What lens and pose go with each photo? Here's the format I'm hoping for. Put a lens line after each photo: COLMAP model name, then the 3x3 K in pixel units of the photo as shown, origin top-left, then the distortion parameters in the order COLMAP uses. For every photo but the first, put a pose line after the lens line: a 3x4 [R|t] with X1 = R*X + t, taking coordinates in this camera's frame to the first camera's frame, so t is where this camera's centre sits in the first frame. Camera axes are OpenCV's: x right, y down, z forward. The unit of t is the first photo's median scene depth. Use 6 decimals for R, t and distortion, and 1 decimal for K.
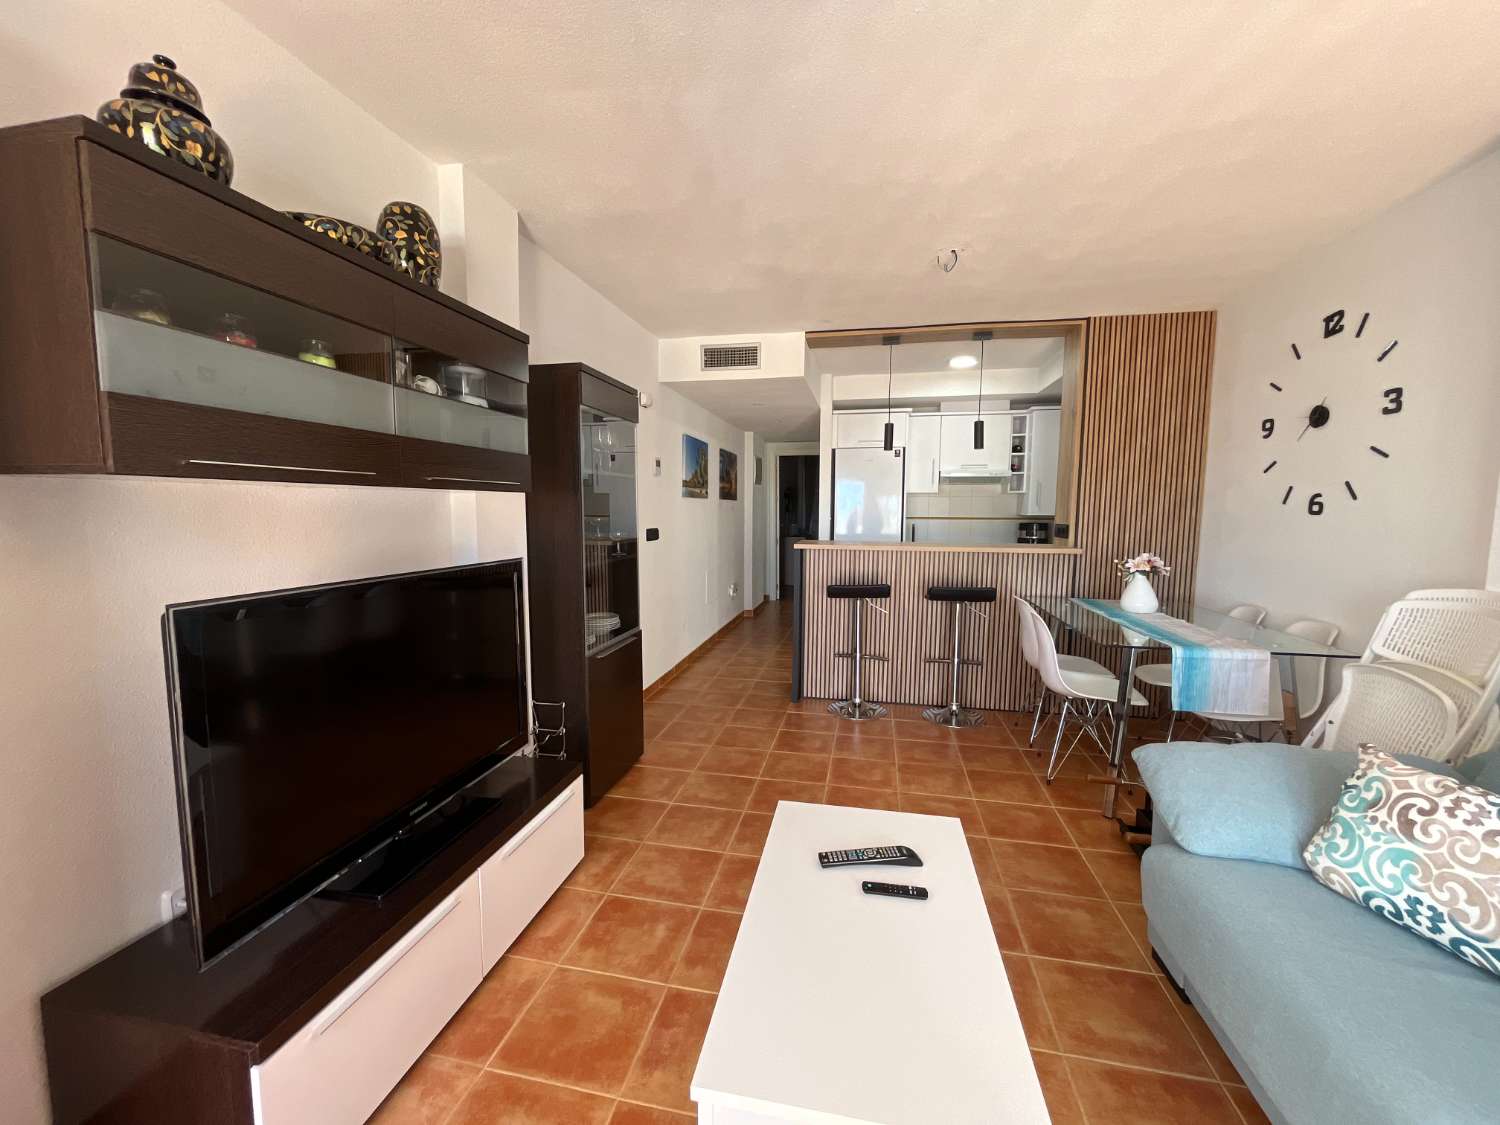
lens RADIAL K [[601.7, 0, 746.5], [0, 601.7, 564.9], [0, 0, 1]] dist [-0.004278, -0.000303]
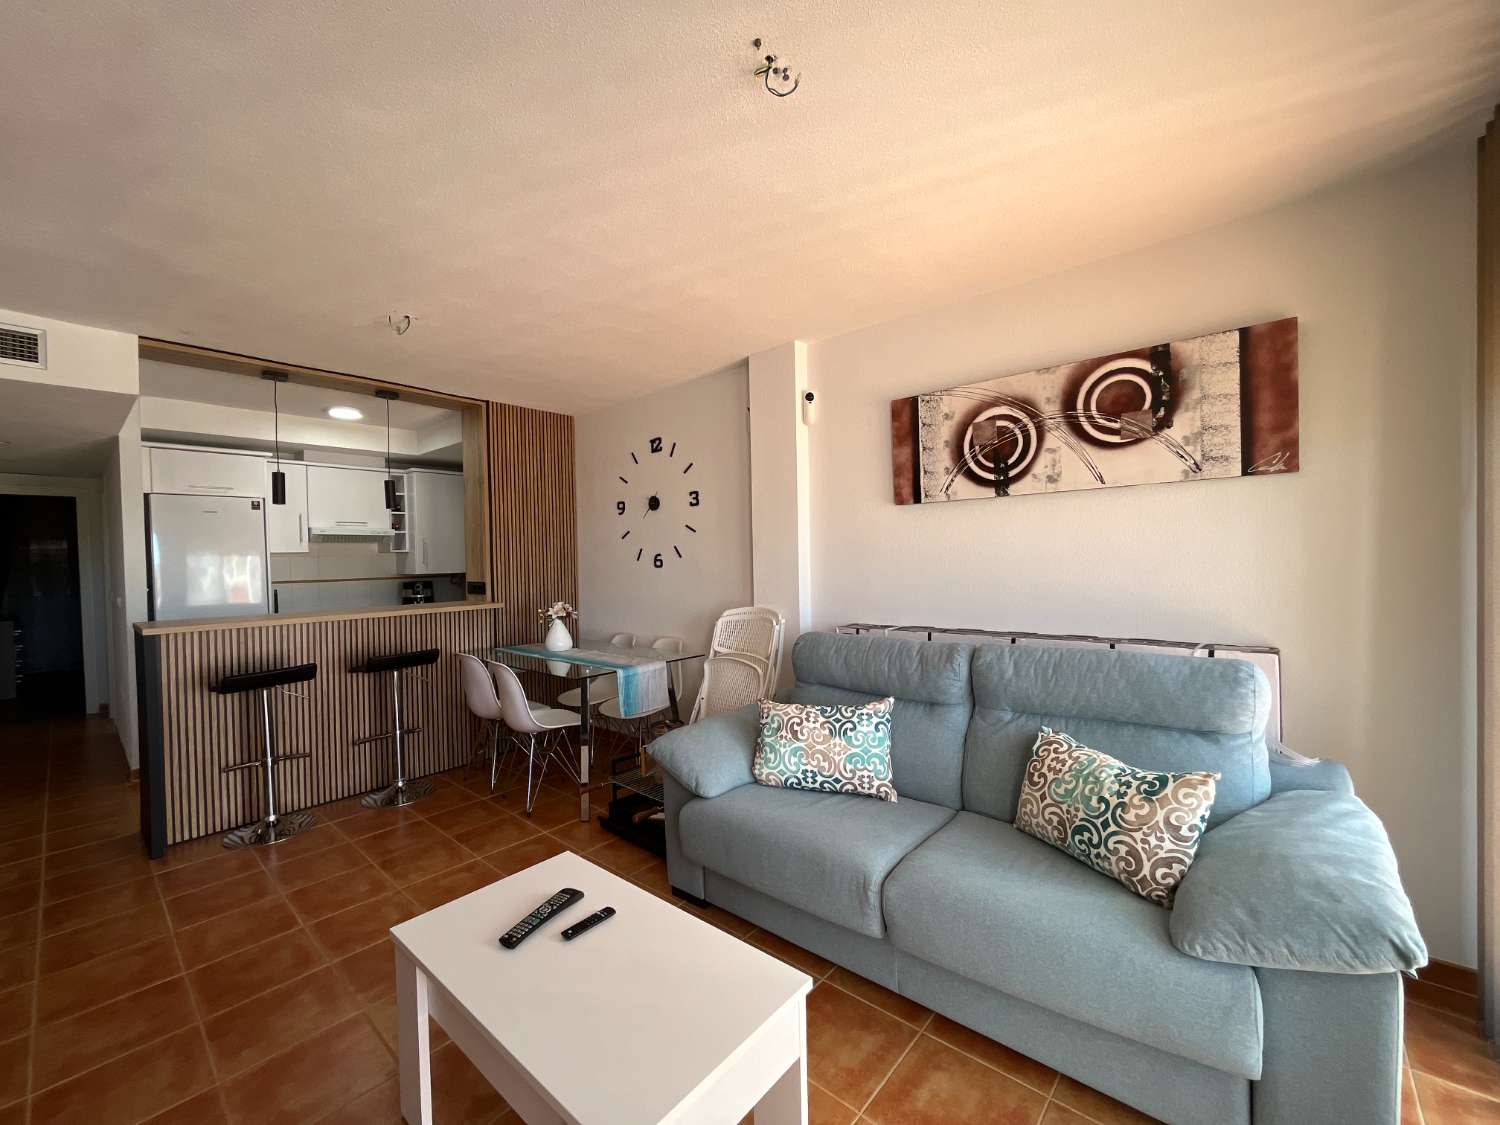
lens RADIAL K [[601.7, 0, 742.4], [0, 601.7, 565.4], [0, 0, 1]] dist [-0.004278, -0.000303]
pose [[0.492309, -0.027341, 0.869991, -0.251344], [0.104750, 0.994103, -0.028034, -0.022780], [-0.864094, 0.104933, 0.492270, 0.064776]]
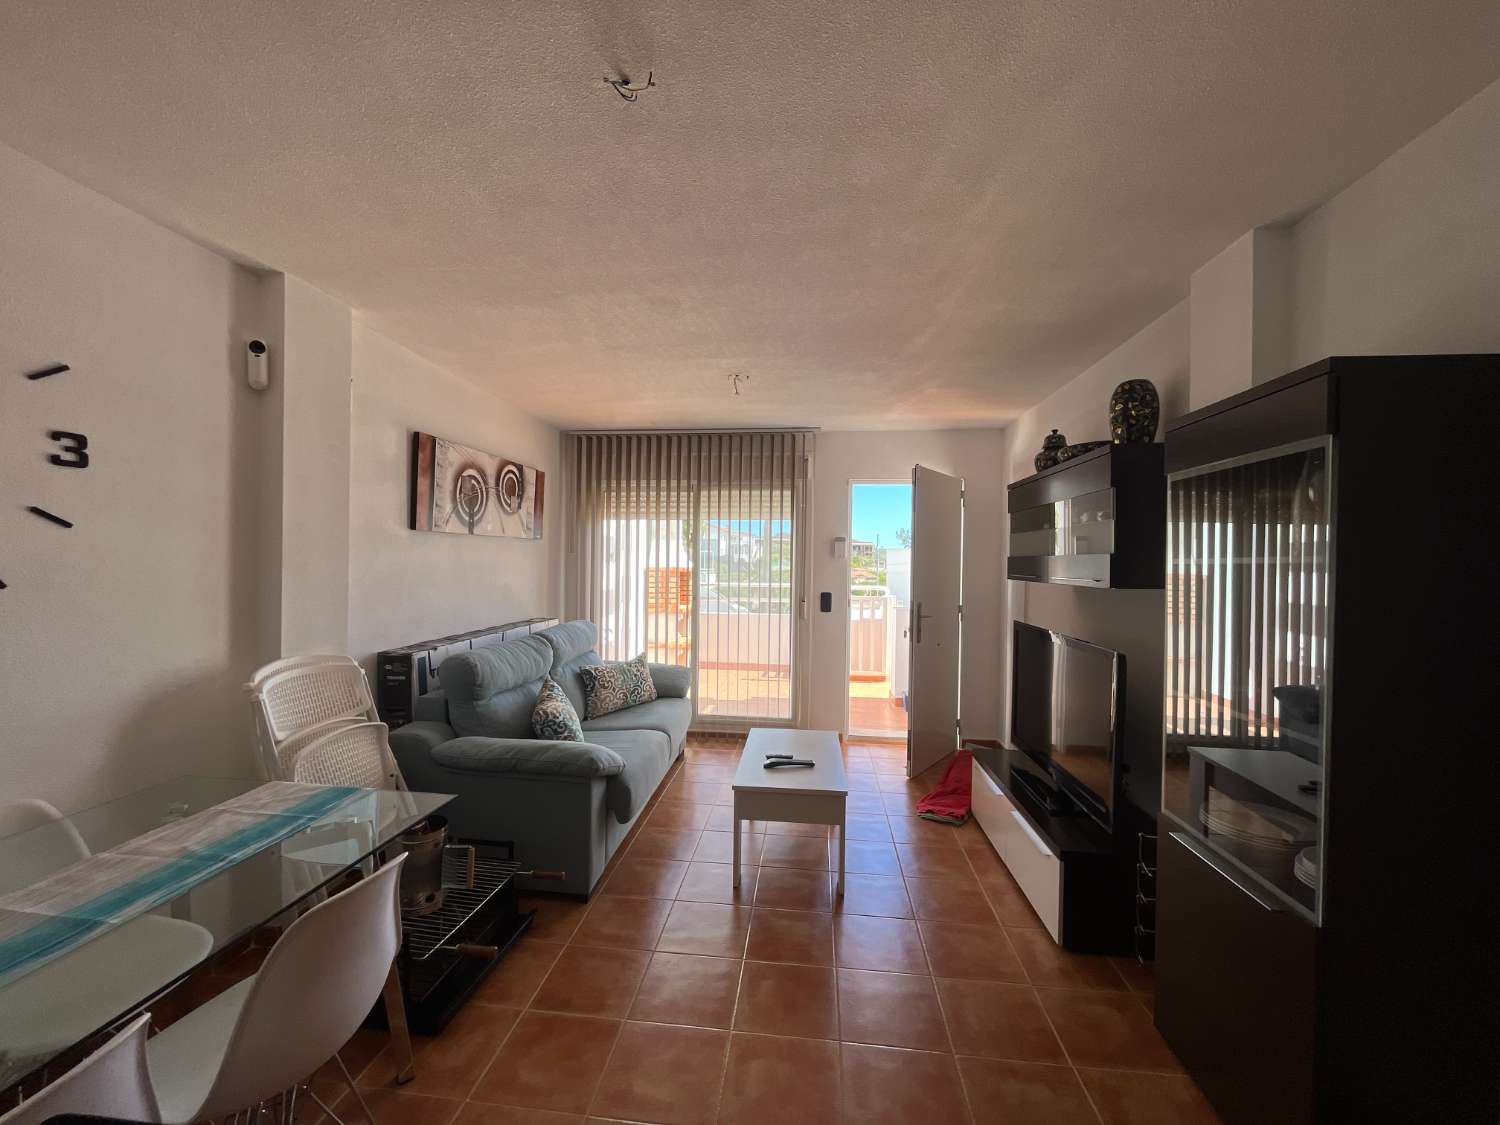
lens RADIAL K [[601.7, 0, 747.5], [0, 601.7, 561.5], [0, 0, 1]] dist [-0.004278, -0.000303]
pose [[-0.995257, -0.022320, -0.094680, 0.271954], [-0.031183, 0.995160, 0.093187, -0.186569], [0.092142, 0.095698, -0.991137, 1.438184]]
